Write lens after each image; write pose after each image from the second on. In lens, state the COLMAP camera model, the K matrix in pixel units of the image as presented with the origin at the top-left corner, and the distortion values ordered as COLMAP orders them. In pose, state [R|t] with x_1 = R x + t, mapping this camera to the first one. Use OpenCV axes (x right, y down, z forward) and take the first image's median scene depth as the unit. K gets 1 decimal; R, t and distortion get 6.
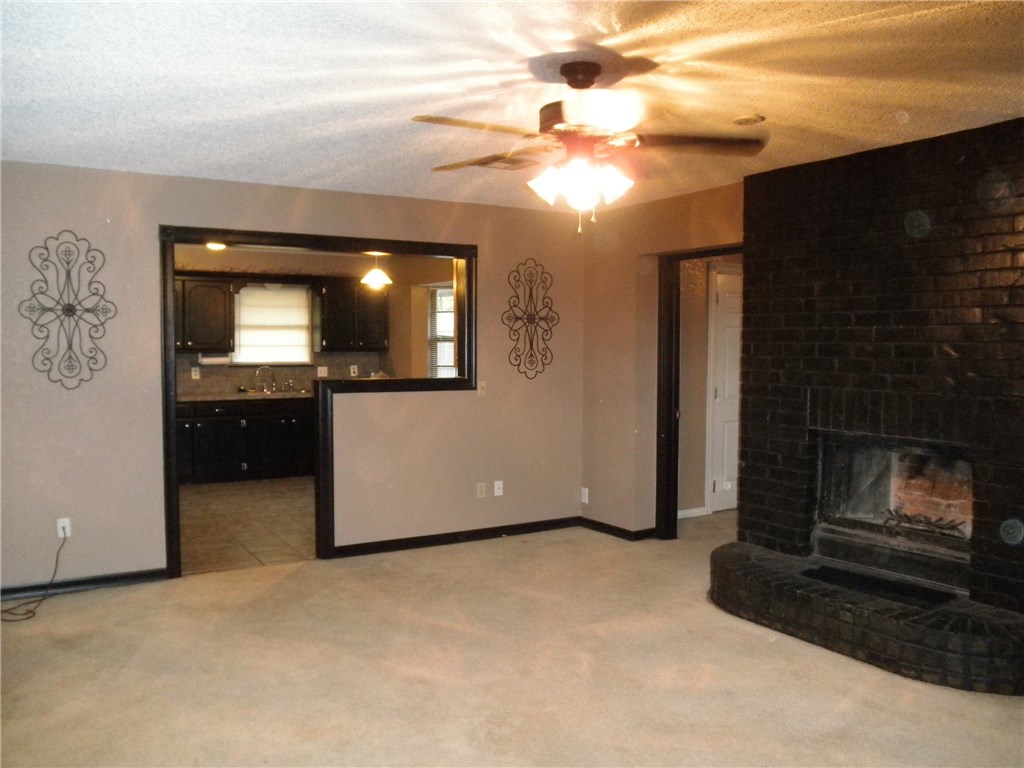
lens RADIAL K [[833.9, 0, 512.2], [0, 833.9, 382.2], [0, 0, 1]] dist [-0.116540, 0.071235]
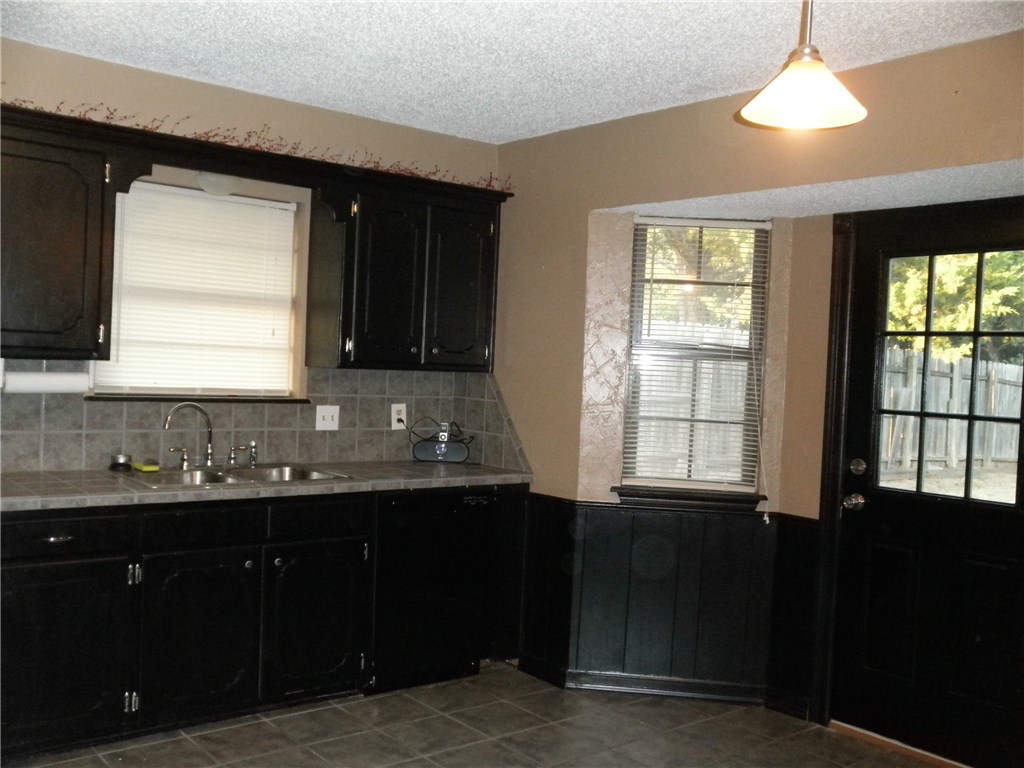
lens RADIAL K [[1006.5, 0, 513.7], [0, 1006.5, 385.3], [0, 0, 1]] dist [-0.033416, 0.000000]
pose [[0.990963, 0.038249, 0.128564, -0.209229], [-0.035984, 0.999154, -0.019896, -0.022356], [-0.129217, 0.015090, 0.991502, 0.529008]]
